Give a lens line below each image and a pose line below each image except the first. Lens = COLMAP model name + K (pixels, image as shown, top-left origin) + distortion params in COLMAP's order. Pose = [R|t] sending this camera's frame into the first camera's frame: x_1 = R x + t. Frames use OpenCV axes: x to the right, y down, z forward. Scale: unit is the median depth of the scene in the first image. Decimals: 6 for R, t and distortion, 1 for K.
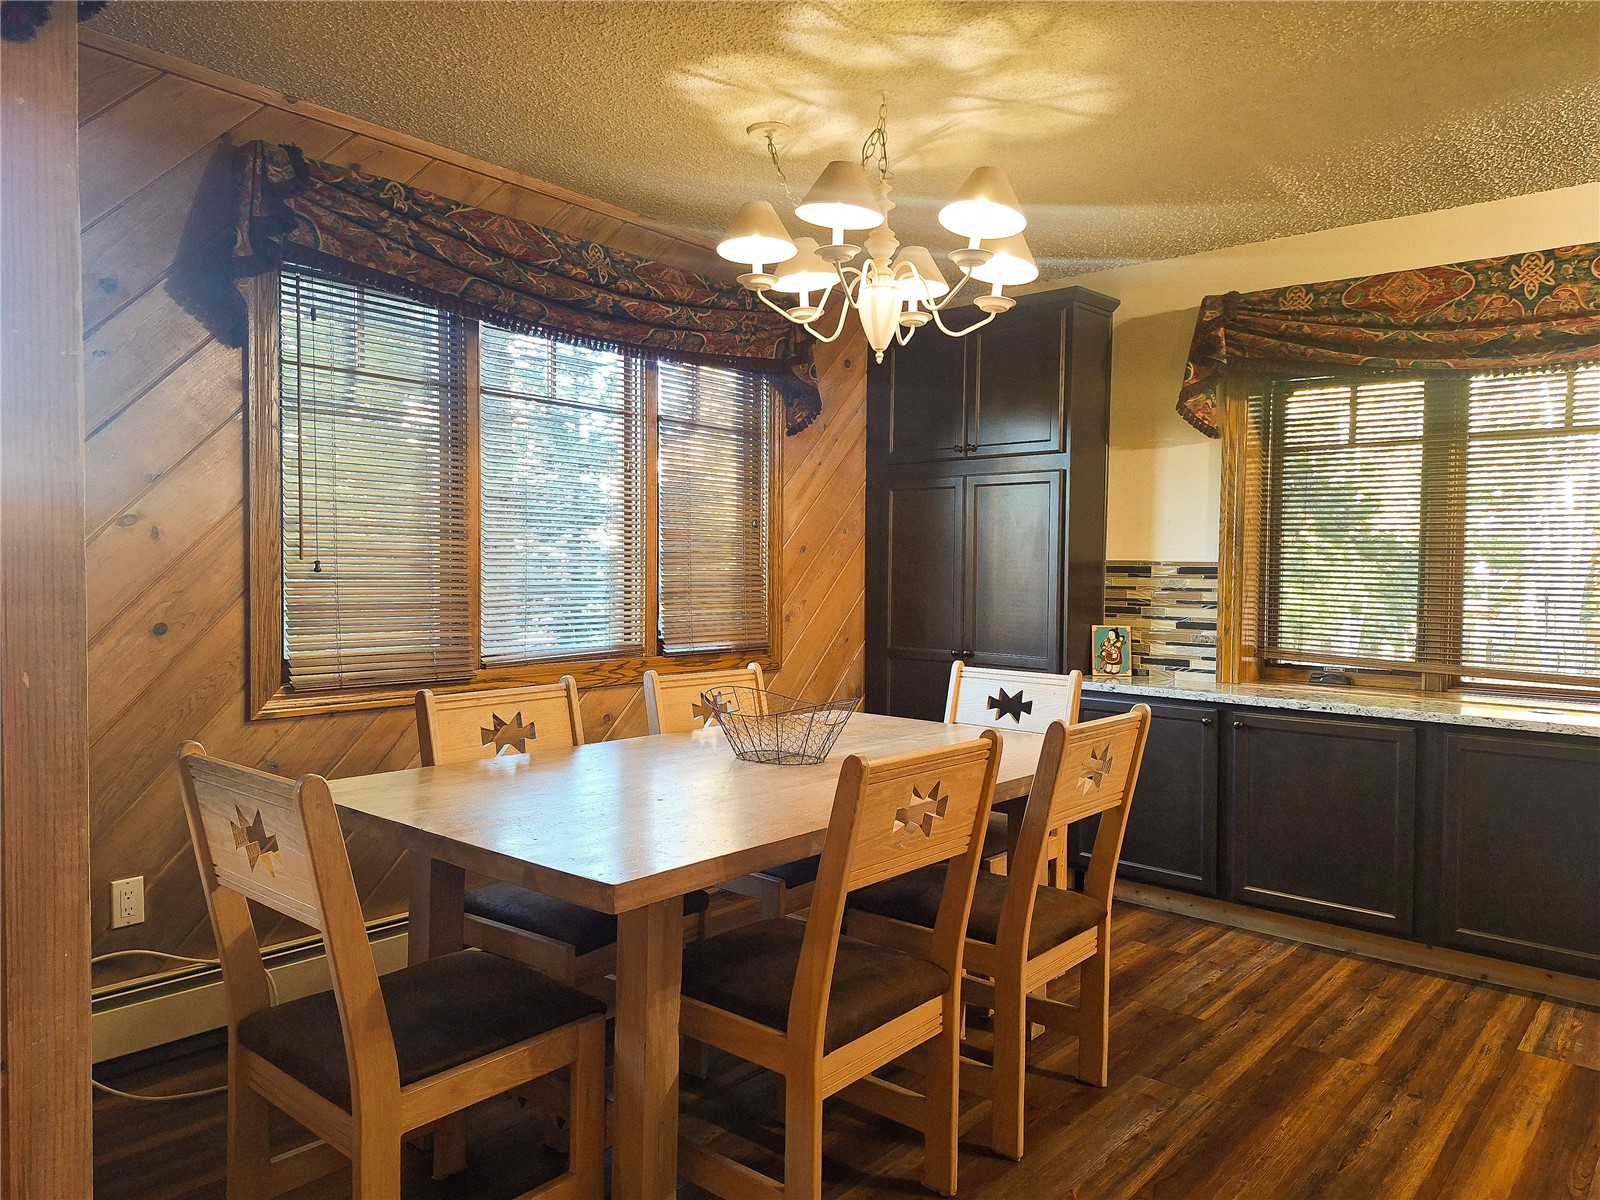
lens RADIAL K [[1146.2, 0, 802.3], [0, 1146.2, 599.9], [0, 0, 1]] dist [0.041504, -0.005193]
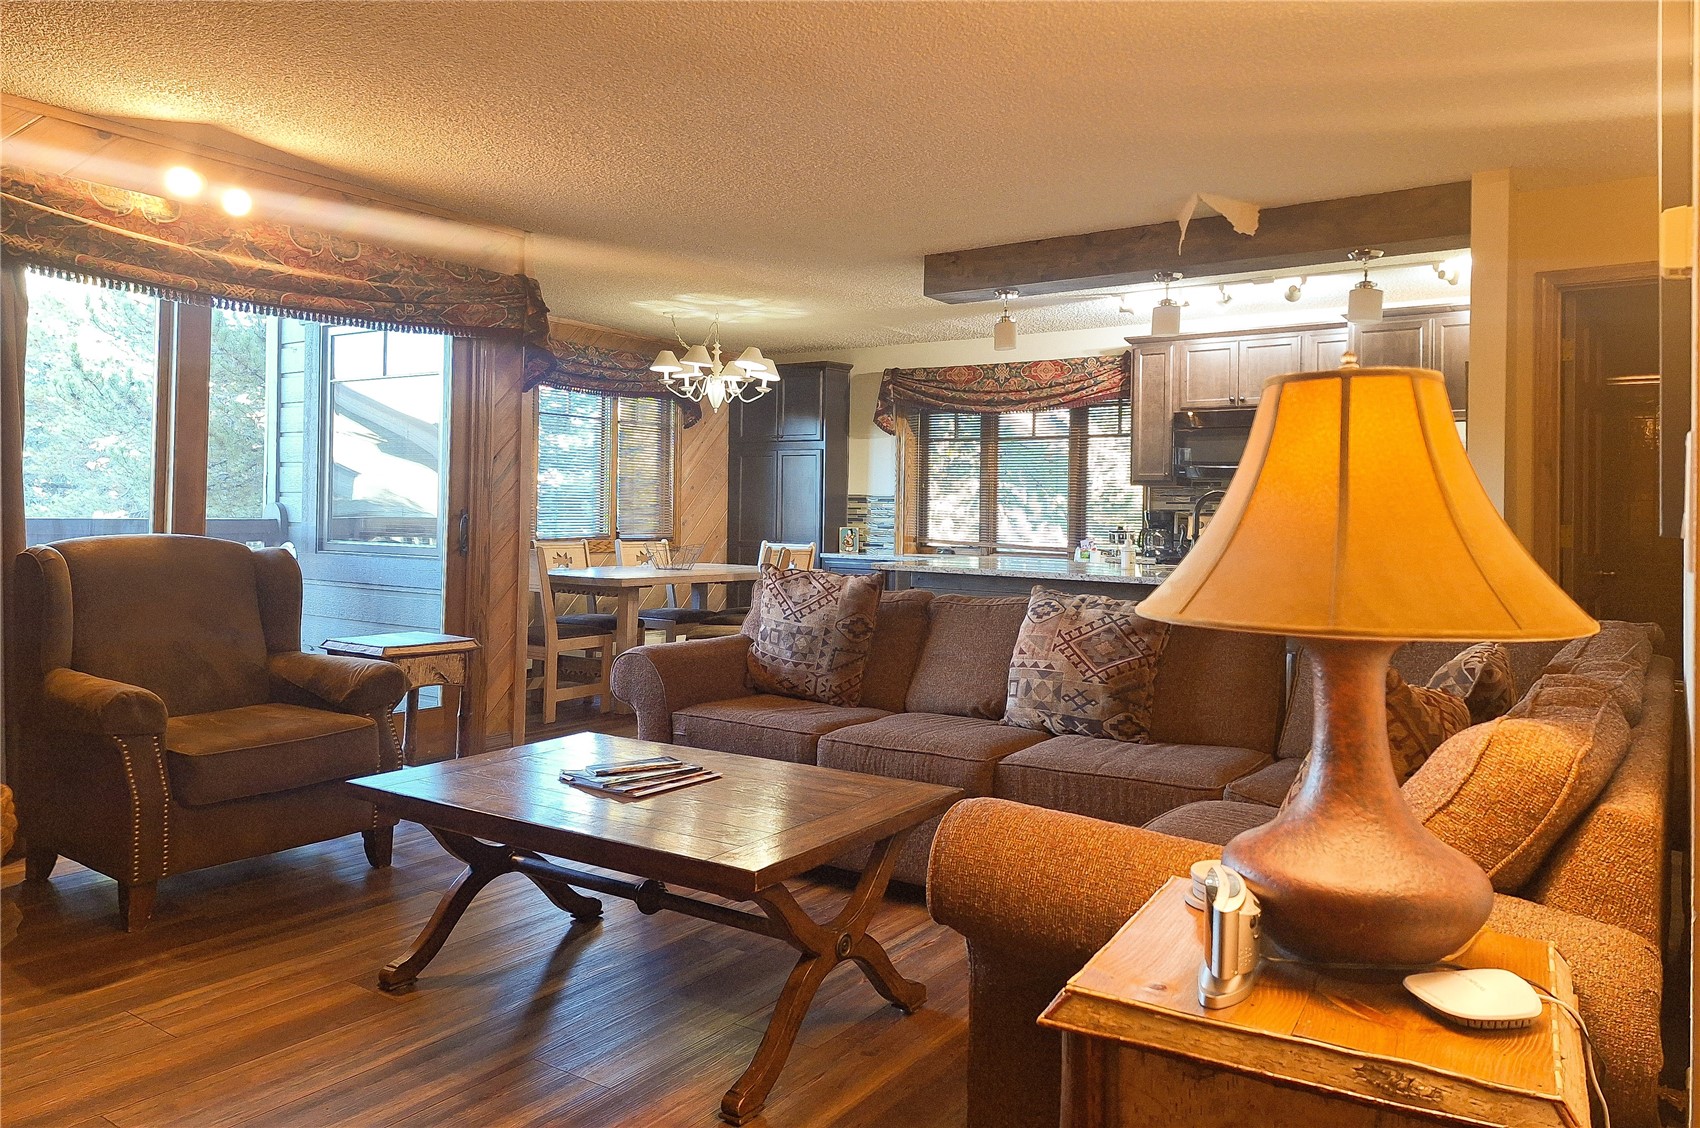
lens RADIAL K [[1173.5, 0, 887.0], [0, 1173.5, 484.7], [0, 0, 1]] dist [0.013805, -0.004486]
pose [[0.990604, 0.005936, 0.136631, 0.060815], [0.000928, 0.998743, -0.050113, 0.053772], [-0.136757, 0.049769, 0.989354, -1.080836]]
